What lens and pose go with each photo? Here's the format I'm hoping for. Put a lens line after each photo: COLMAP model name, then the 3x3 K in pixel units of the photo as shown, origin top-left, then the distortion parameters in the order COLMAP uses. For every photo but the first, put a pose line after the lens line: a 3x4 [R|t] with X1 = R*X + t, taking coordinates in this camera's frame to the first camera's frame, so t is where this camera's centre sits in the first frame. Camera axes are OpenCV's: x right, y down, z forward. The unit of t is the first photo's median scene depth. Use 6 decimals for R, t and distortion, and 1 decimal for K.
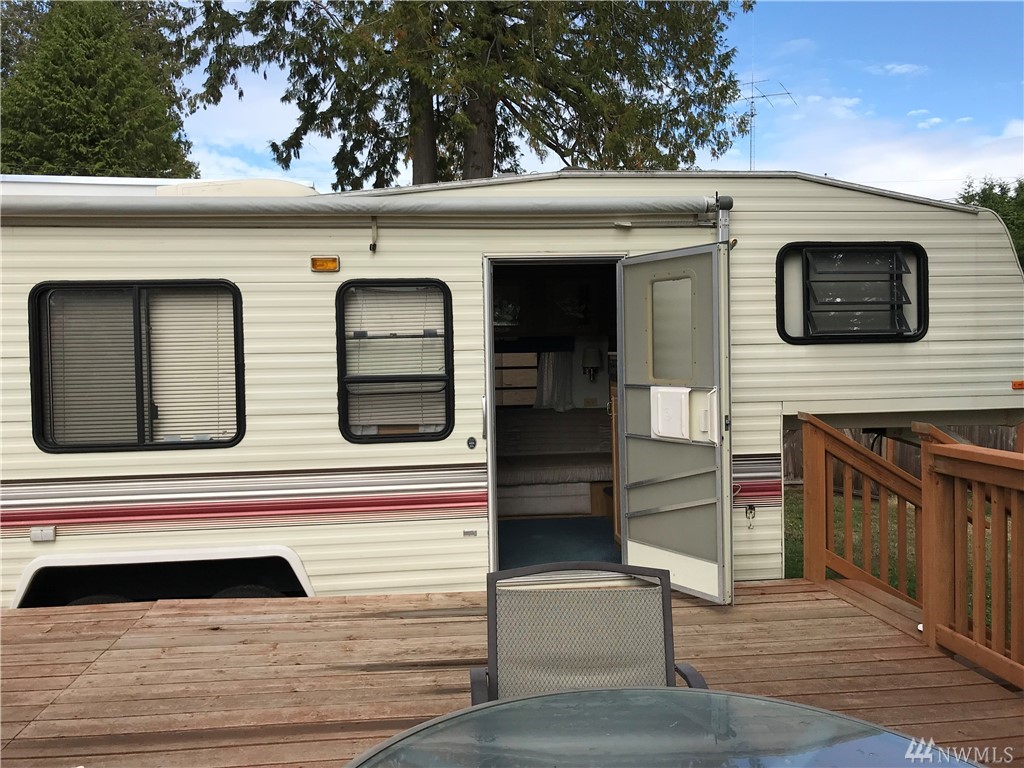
lens RADIAL K [[807.0, 0, 512.0], [0, 807.0, 384.0], [0, 0, 1]] dist [0.029804, -0.040777]
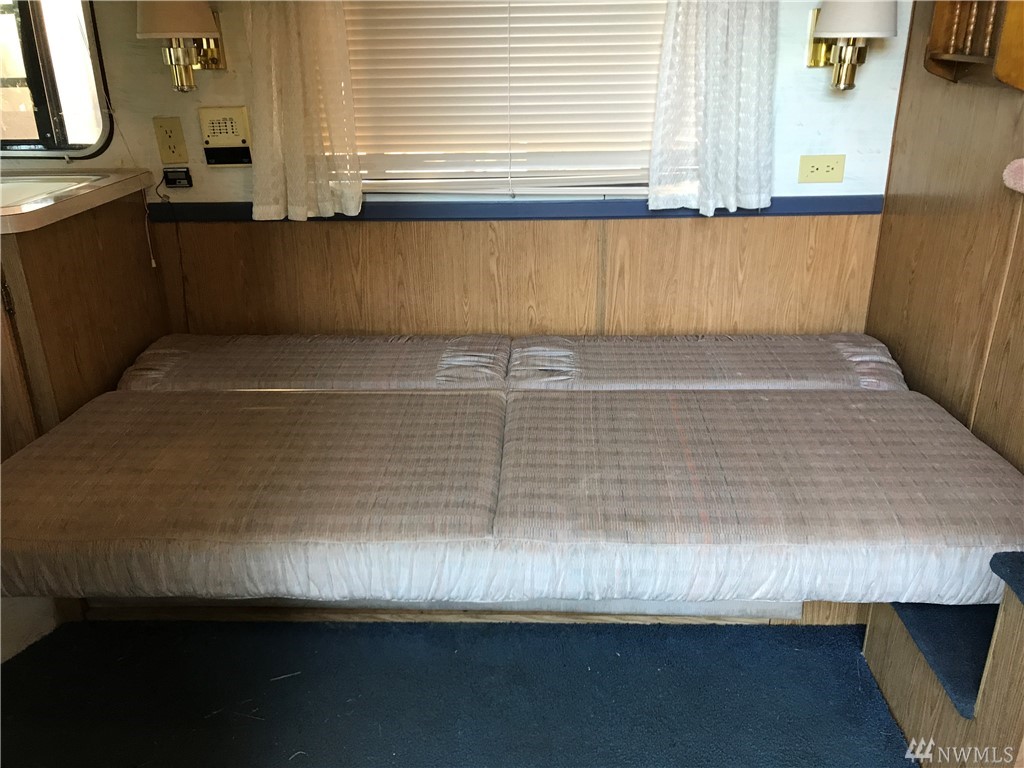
lens RADIAL K [[829.9, 0, 512.0], [0, 829.9, 384.0], [0, 0, 1]] dist [0.003127, -0.009051]
pose [[0.990054, 0.057926, -0.128206, 0.028460], [-0.008057, 0.933149, 0.359399, -0.012067], [0.140454, -0.354791, 0.924335, 0.681583]]
